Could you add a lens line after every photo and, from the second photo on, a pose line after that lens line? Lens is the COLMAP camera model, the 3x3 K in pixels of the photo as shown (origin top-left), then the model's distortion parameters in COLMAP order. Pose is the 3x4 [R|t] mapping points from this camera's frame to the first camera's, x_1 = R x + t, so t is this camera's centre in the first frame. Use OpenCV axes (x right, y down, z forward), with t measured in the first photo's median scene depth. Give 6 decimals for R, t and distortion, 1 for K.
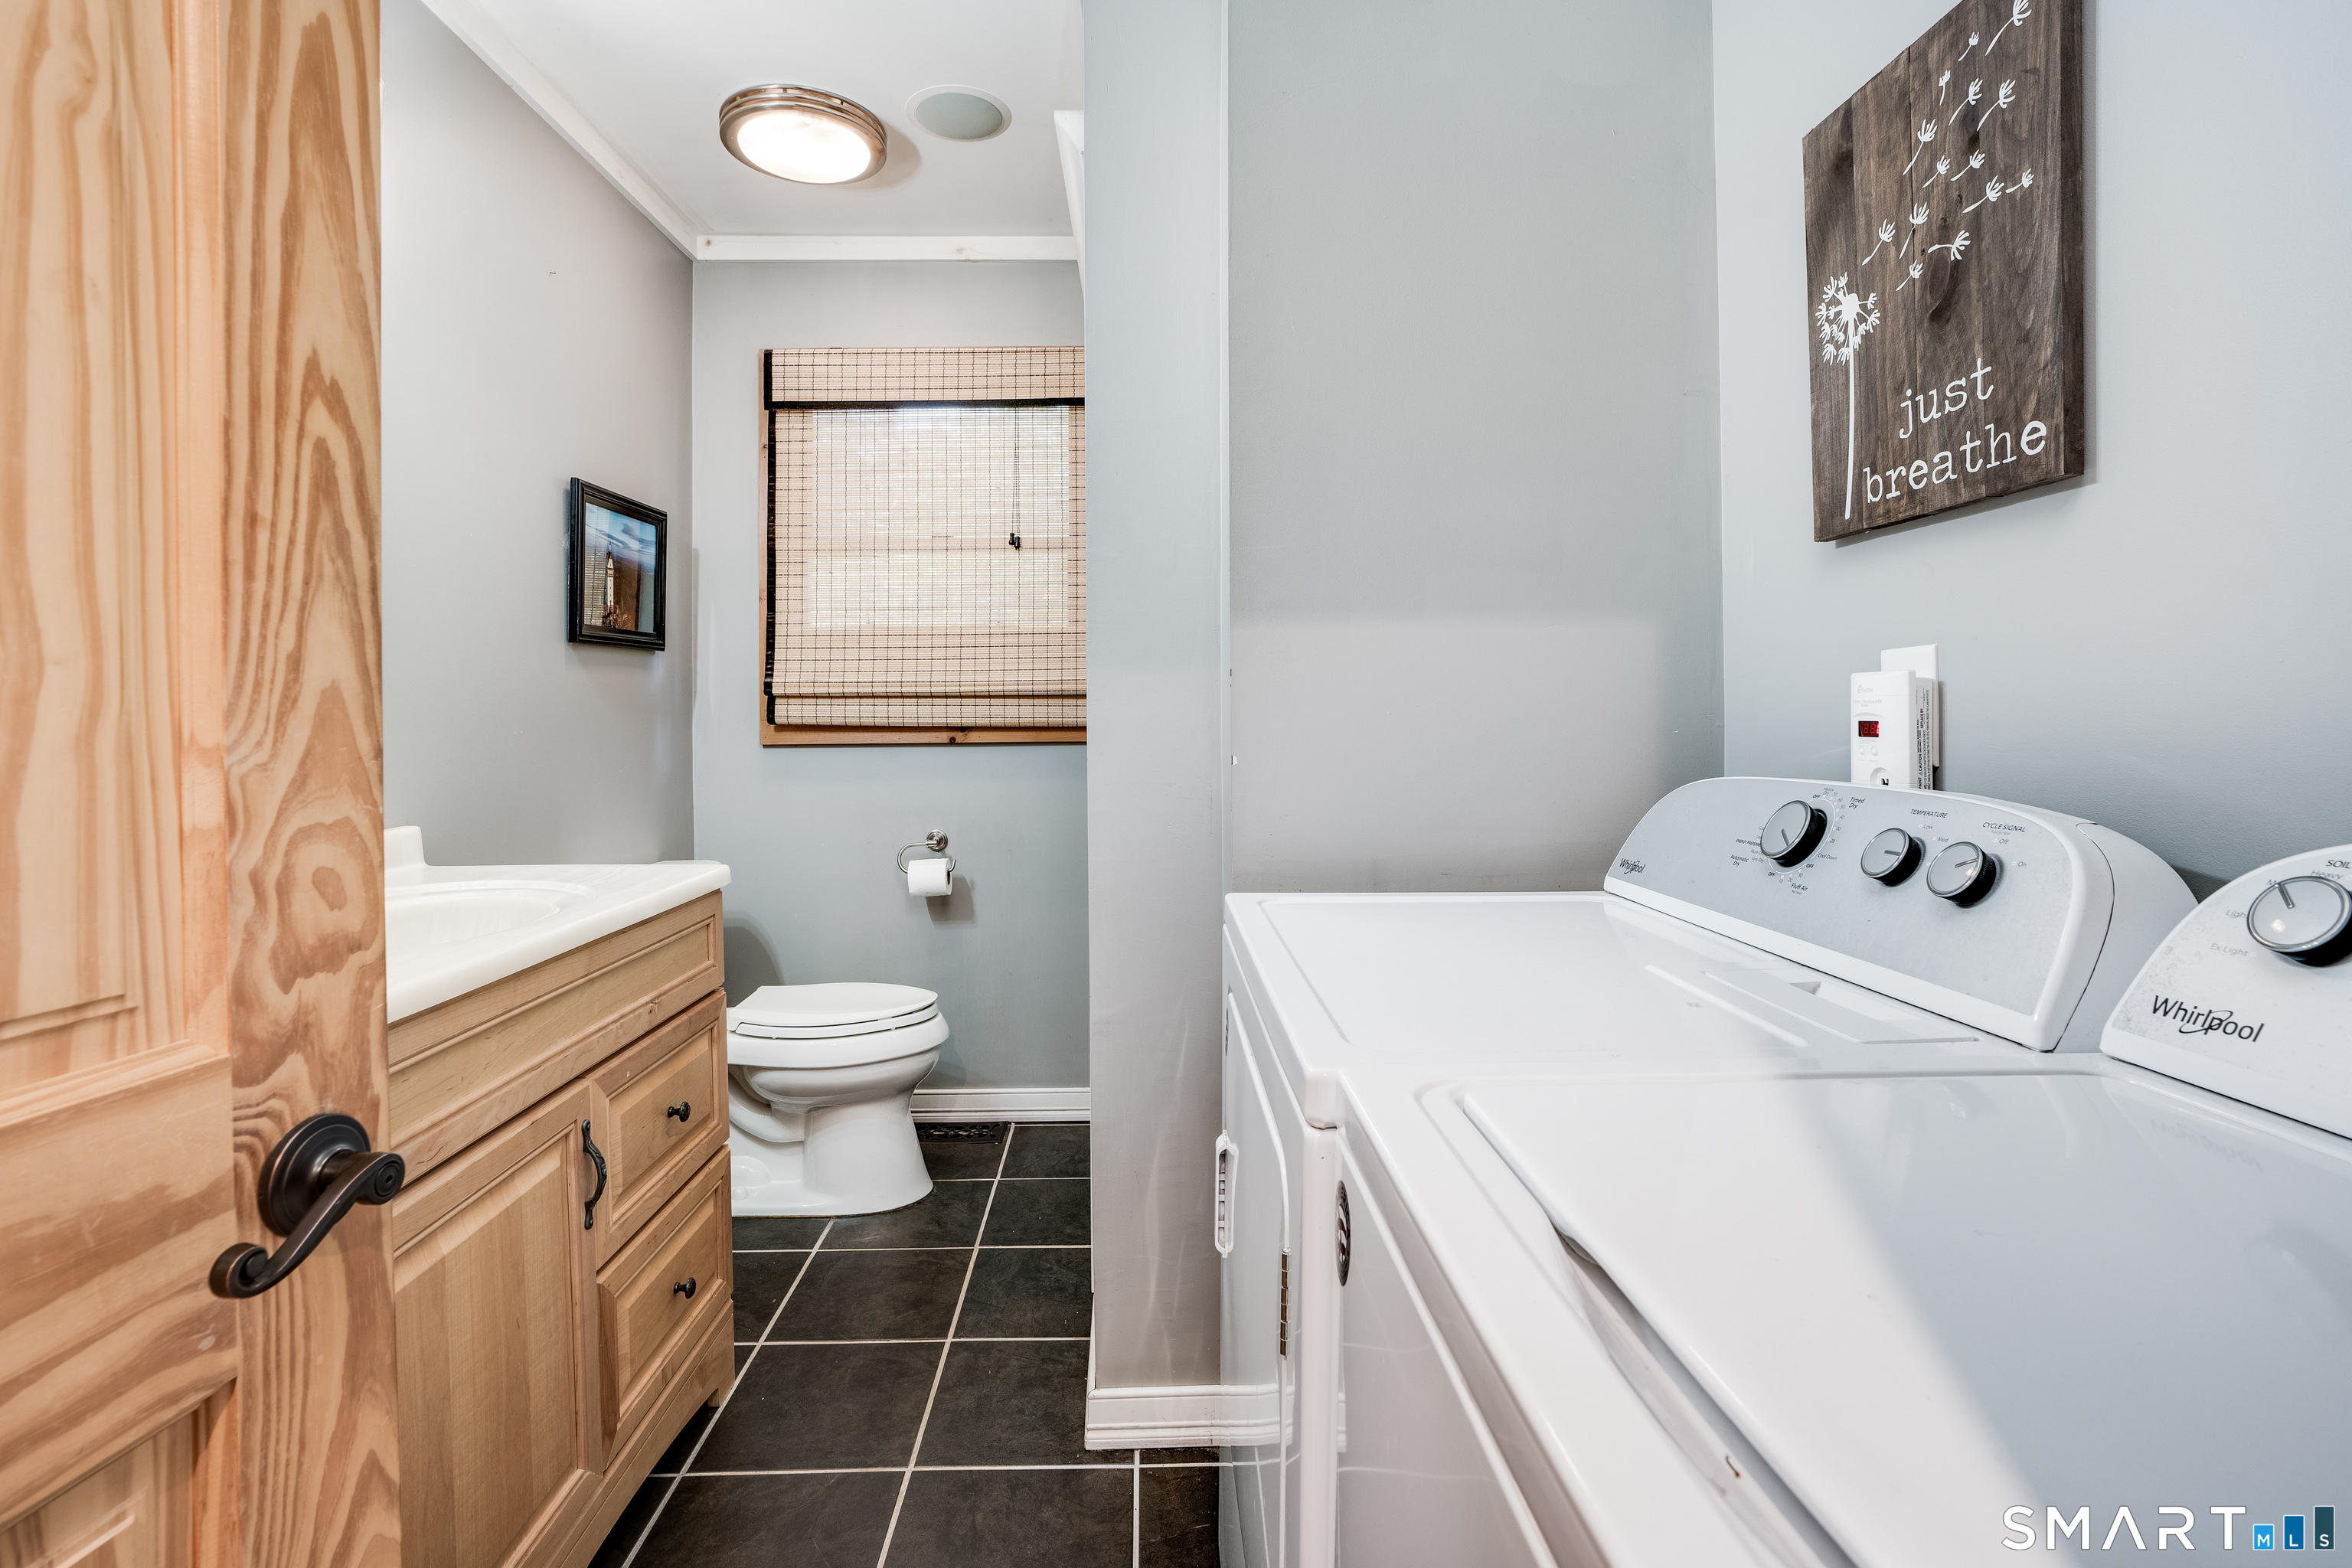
lens RADIAL K [[1073.4, 0, 1170.1], [0, 1073.4, 723.2], [0, 0, 1]] dist [-0.008510, 0.002891]
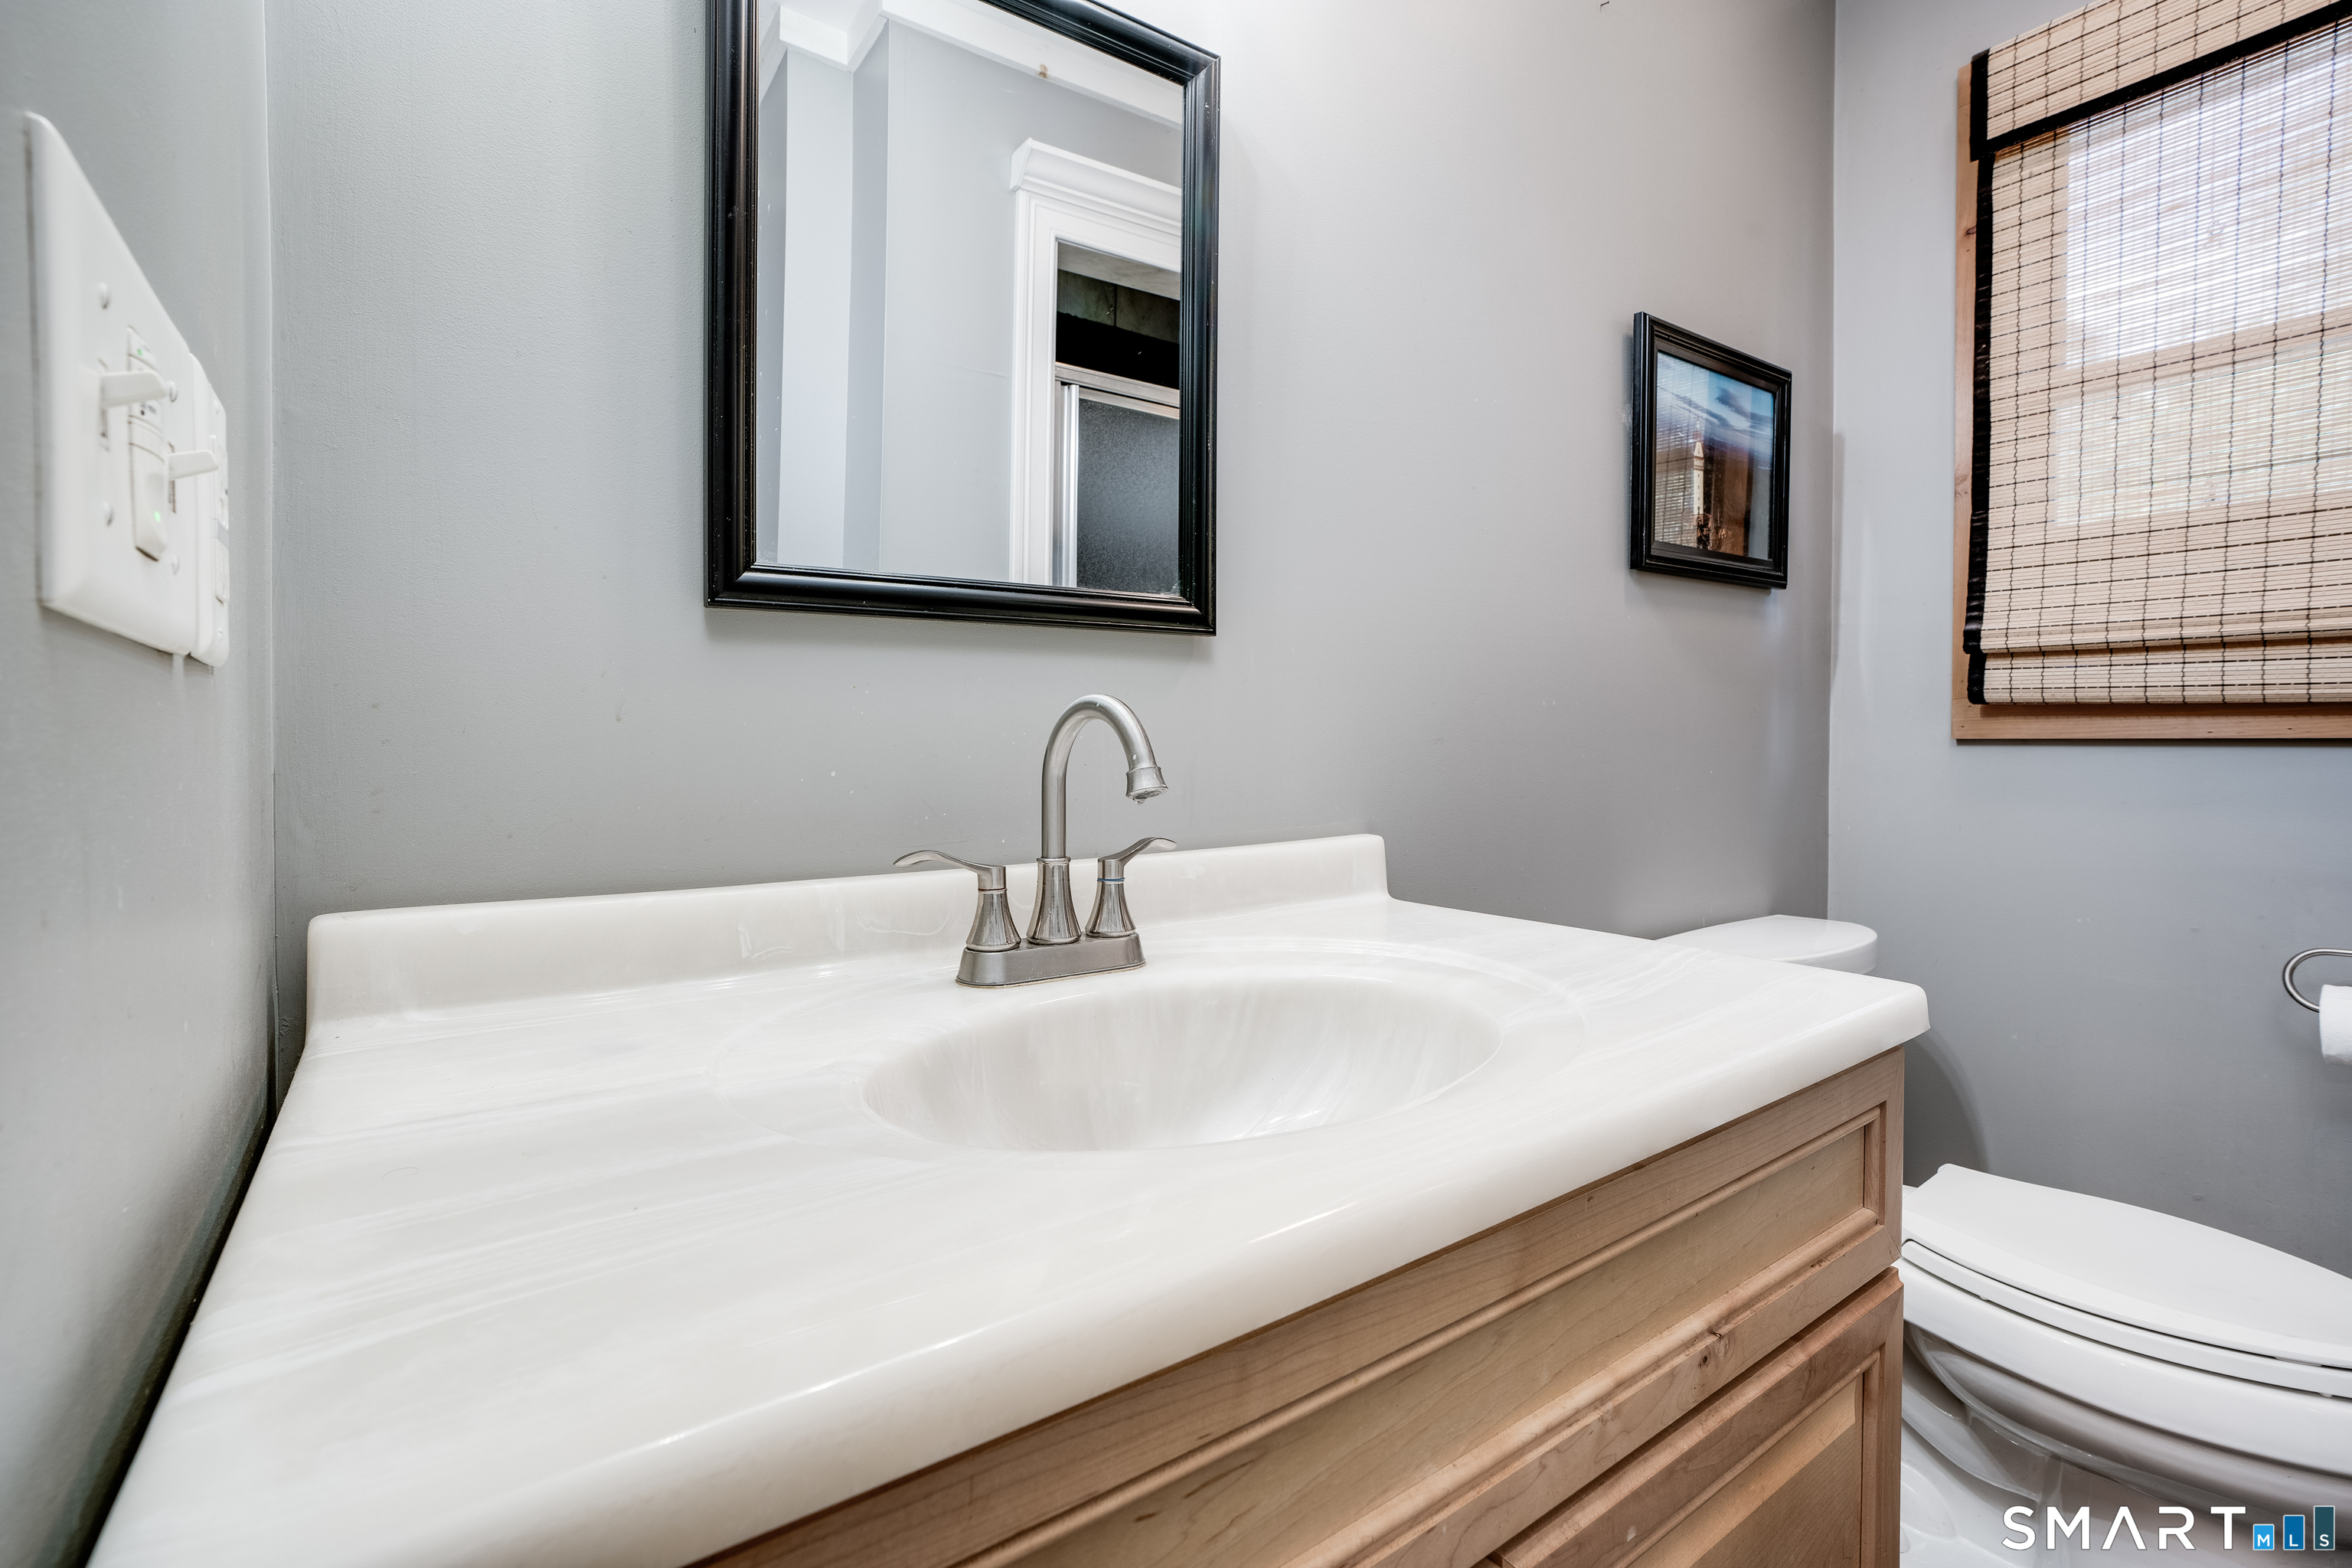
lens RADIAL K [[1073.4, 0, 1155.4], [0, 1073.4, 716.2], [0, 0, 1]] dist [-0.008510, 0.002891]
pose [[0.552921, 0.008528, -0.833190, -0.136476], [-0.013227, 0.999911, 0.001456, 0.014001], [0.833129, 0.010216, 0.552985, 0.309986]]
